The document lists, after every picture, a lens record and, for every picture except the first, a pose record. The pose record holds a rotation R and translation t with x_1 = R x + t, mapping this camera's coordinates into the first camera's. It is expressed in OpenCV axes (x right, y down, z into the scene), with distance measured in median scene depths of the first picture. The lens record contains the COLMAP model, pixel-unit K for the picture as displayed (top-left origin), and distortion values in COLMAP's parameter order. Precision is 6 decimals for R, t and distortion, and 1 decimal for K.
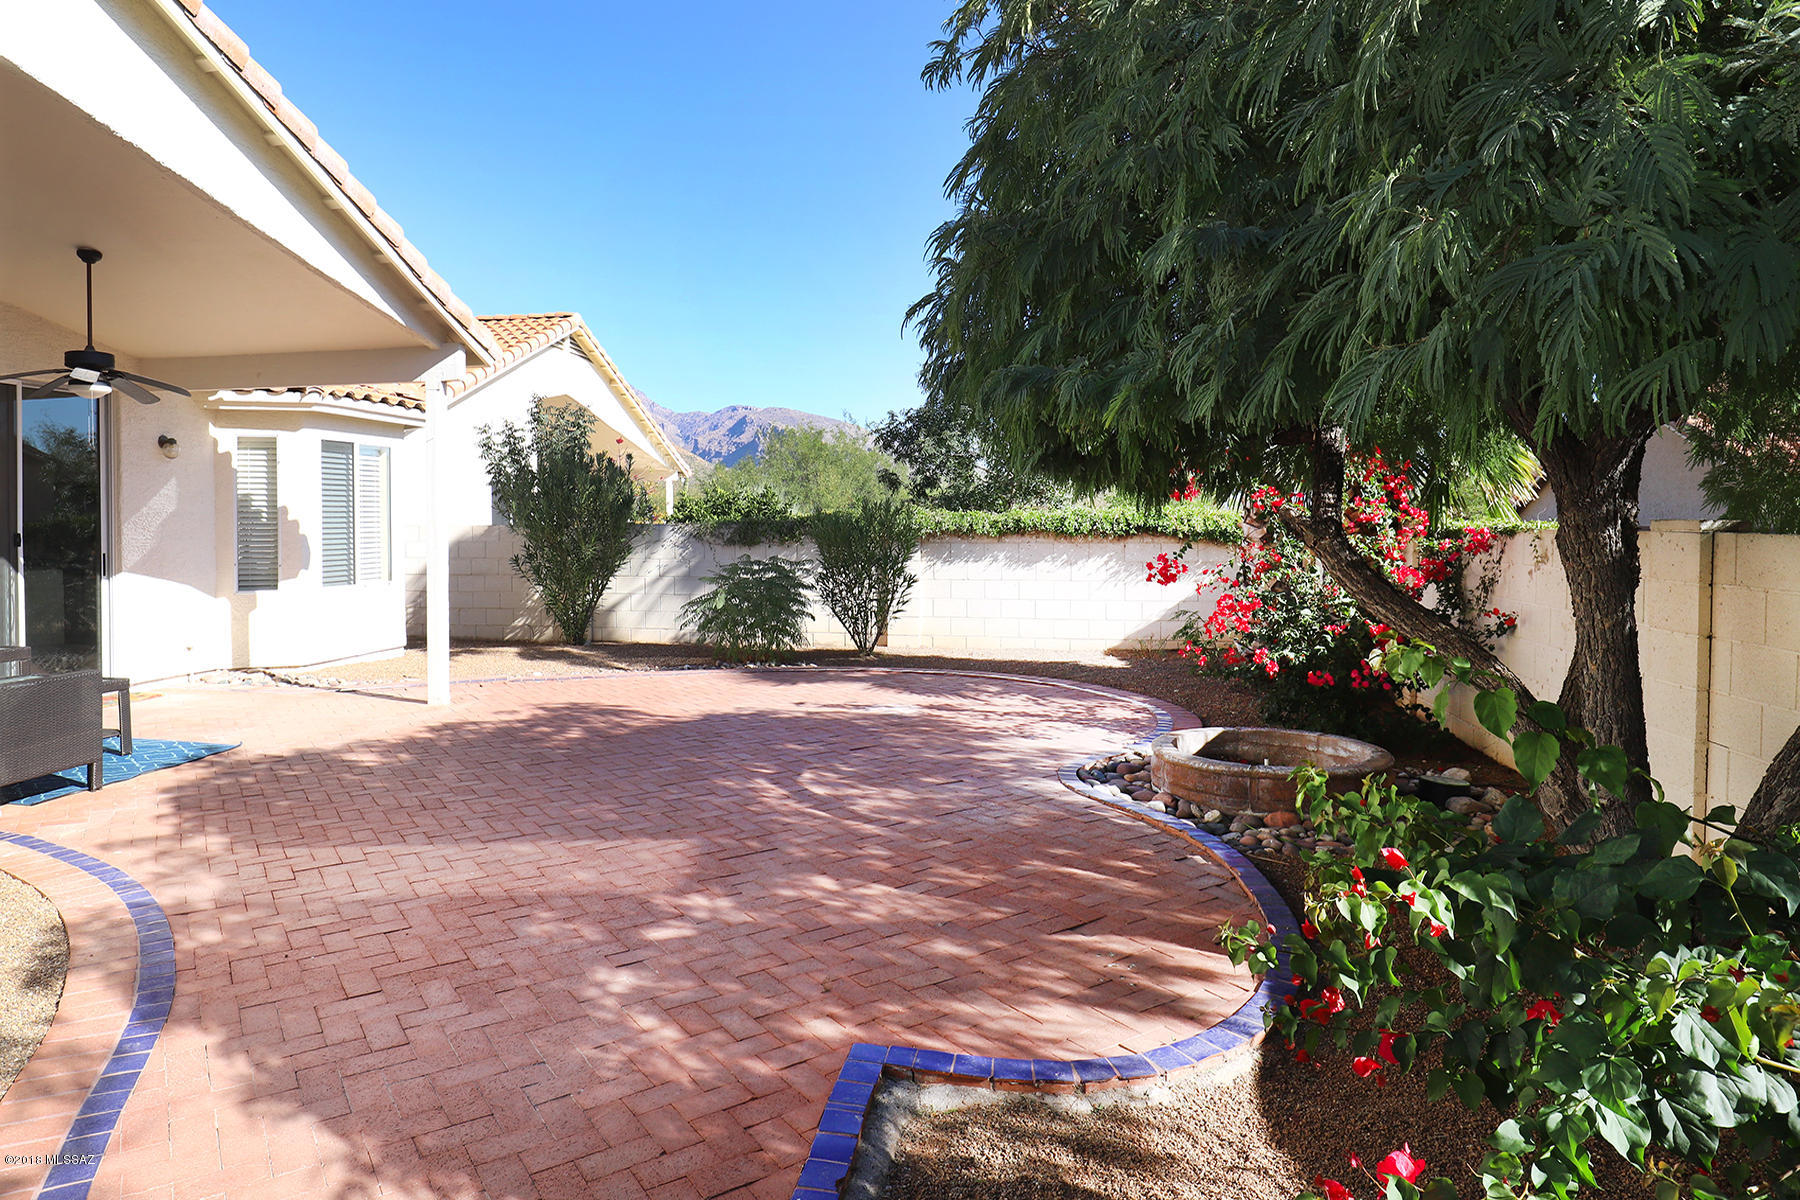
lens RADIAL K [[1086.8, 0, 899.3], [0, 1086.8, 573.2], [0, 0, 1]] dist [-0.006453, -0.001696]
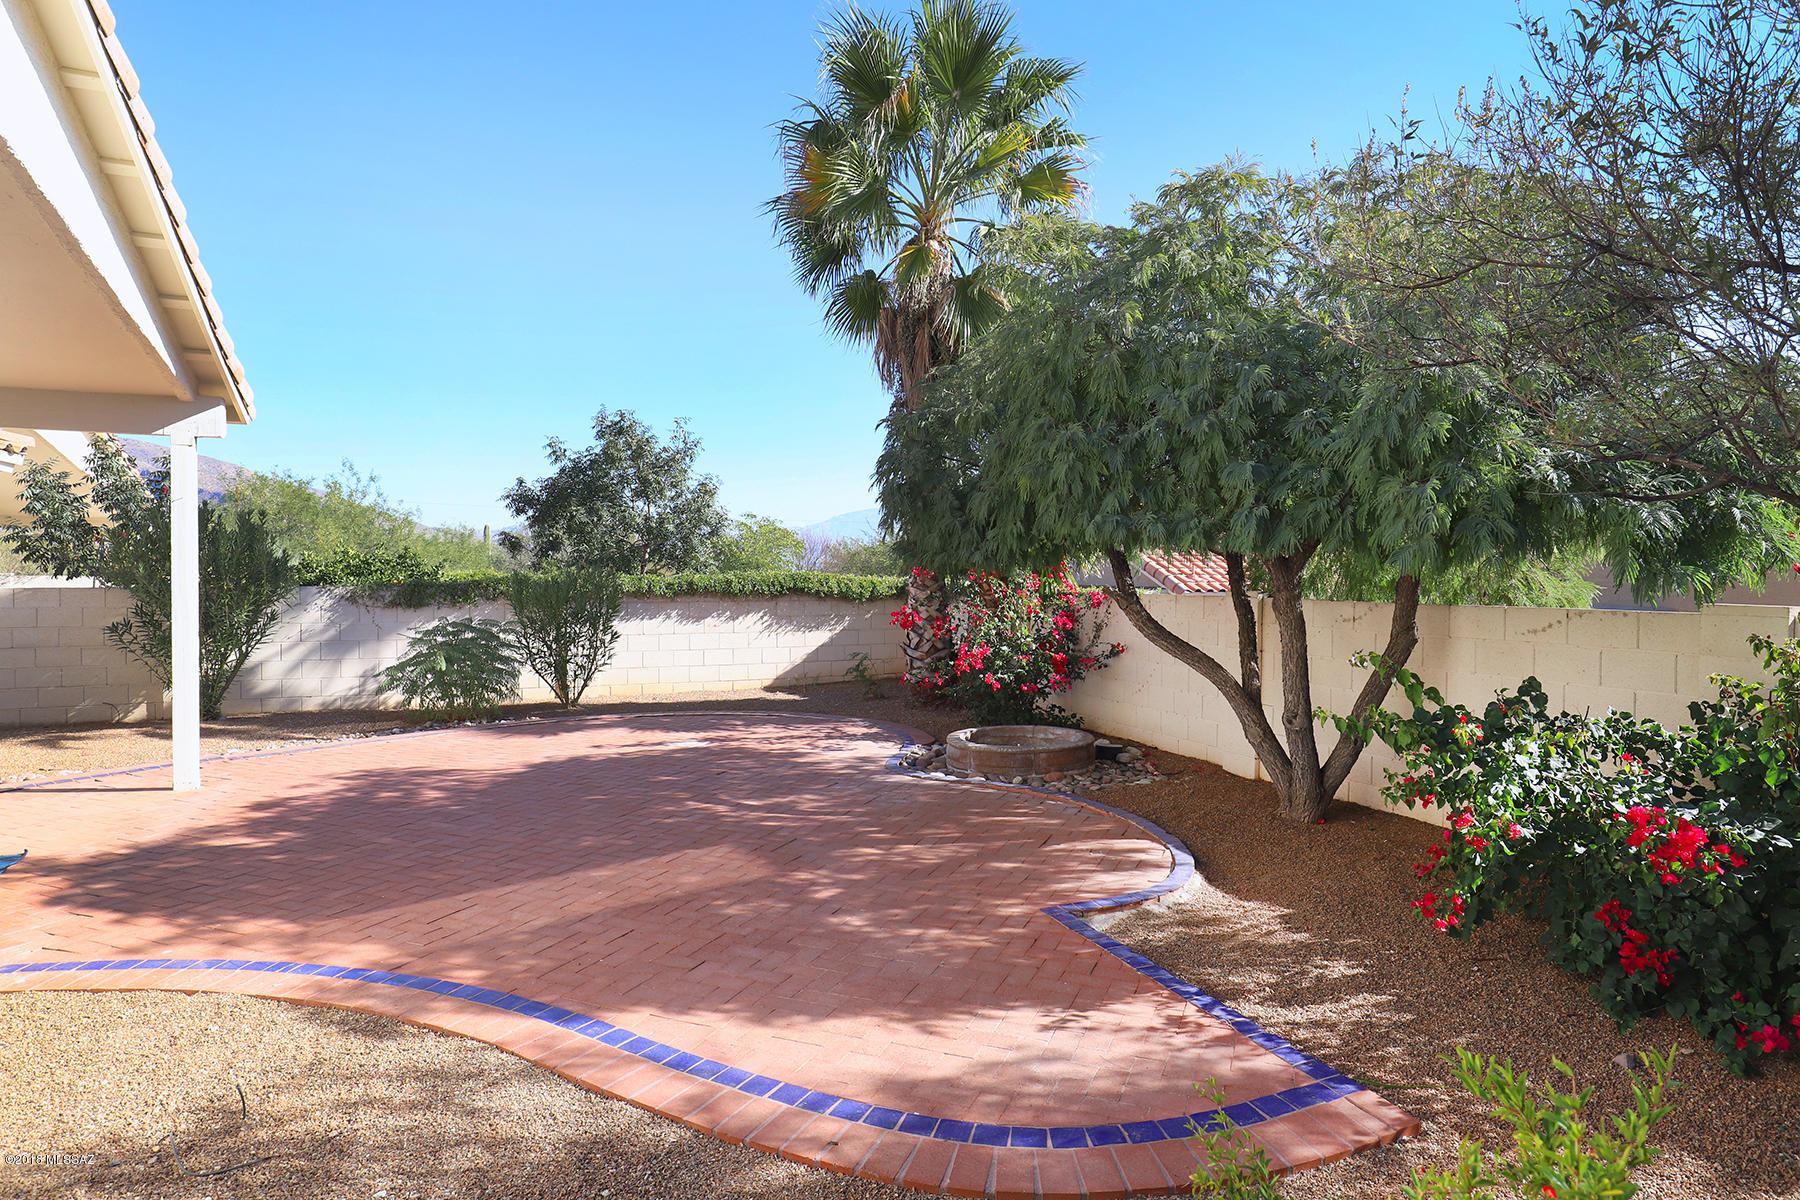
lens RADIAL K [[1086.8, 0, 899.3], [0, 1086.8, 573.2], [0, 0, 1]] dist [-0.006453, -0.001696]
pose [[0.788198, 0.003851, 0.615409, -0.464481], [0.023819, 0.999040, -0.036758, -0.010978], [-0.614960, 0.043631, 0.787350, -0.077827]]
